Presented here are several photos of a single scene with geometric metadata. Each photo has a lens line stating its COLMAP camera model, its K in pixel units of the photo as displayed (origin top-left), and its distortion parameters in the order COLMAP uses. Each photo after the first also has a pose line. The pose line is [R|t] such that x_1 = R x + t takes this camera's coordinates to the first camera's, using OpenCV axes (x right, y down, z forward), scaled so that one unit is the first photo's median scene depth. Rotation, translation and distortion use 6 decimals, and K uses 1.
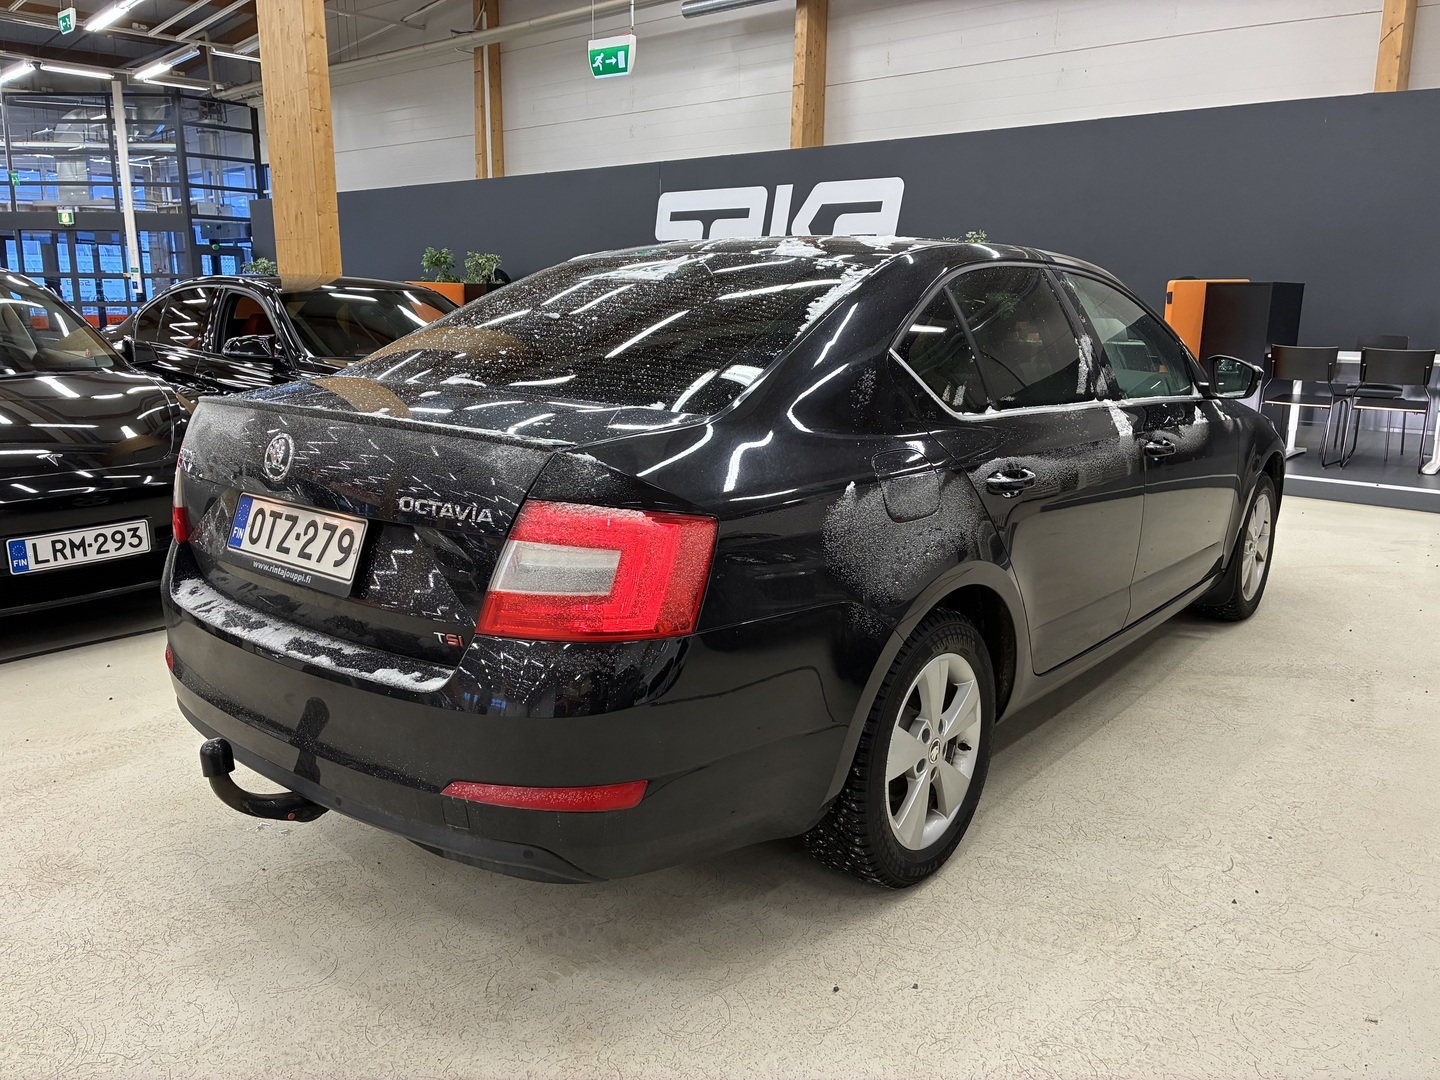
lens RADIAL K [[1096.1, 0, 719.4], [0, 1096.1, 538.0], [0, 0, 1]] dist [0.045769, -0.004344]
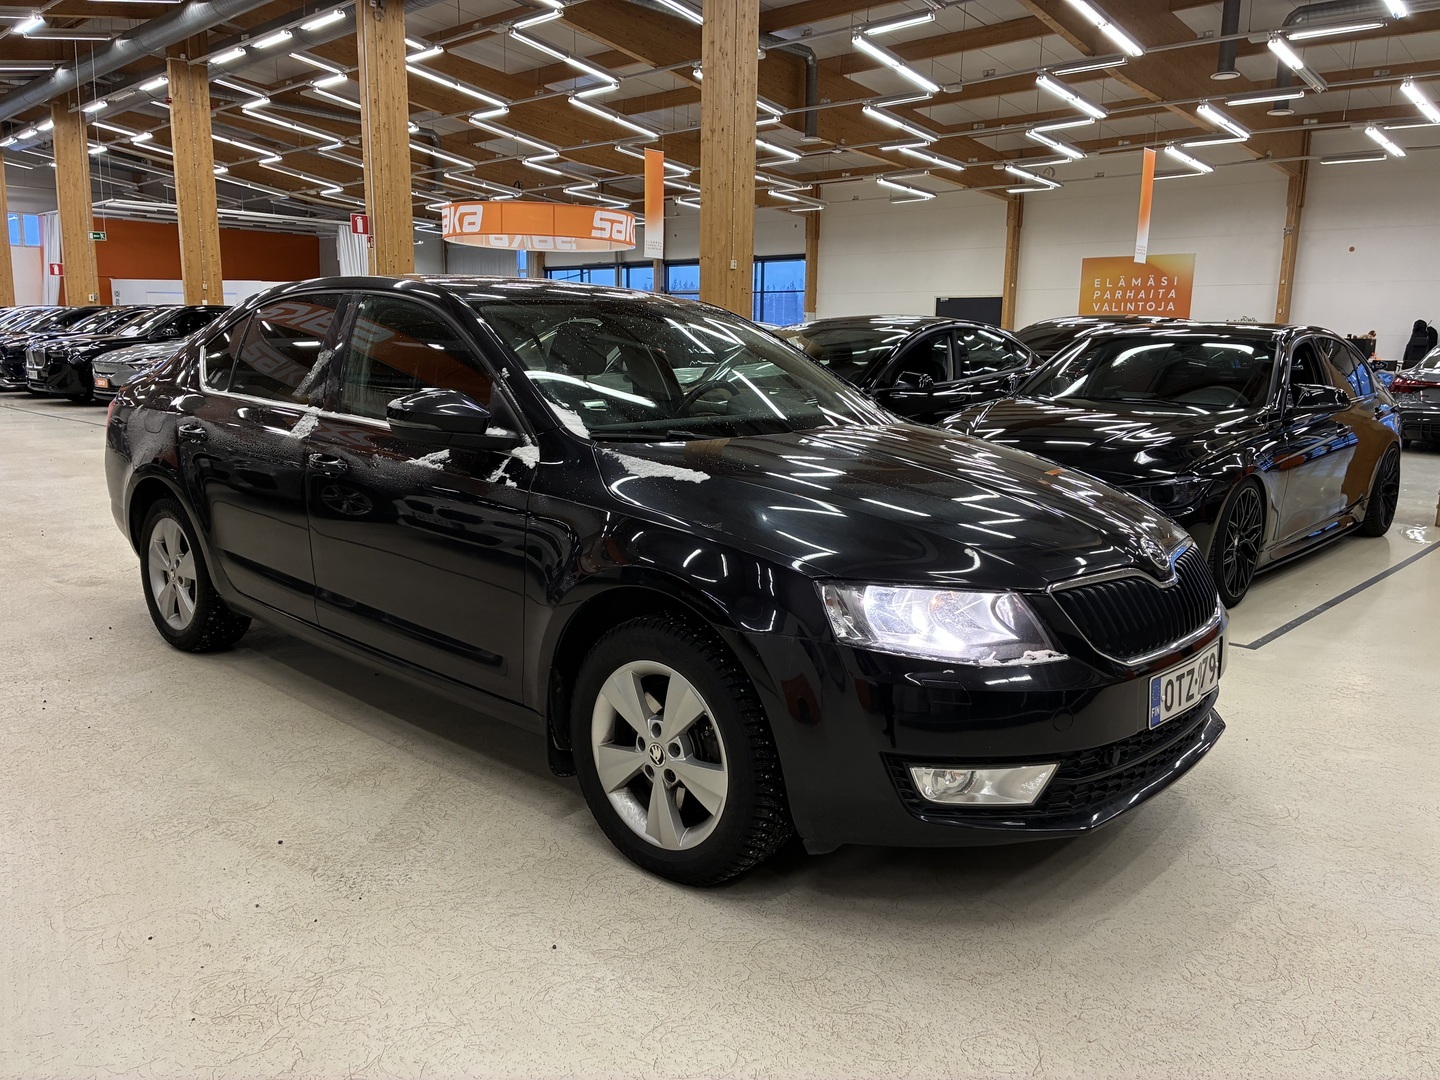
lens RADIAL K [[1096.1, 0, 722.1], [0, 1096.1, 541.3], [0, 0, 1]] dist [0.045769, -0.004344]
pose [[-0.071811, 0.166621, -0.983403, 2.044215], [-0.224895, 0.957854, 0.178714, -0.406551], [0.971733, 0.233996, -0.031312, 2.076457]]
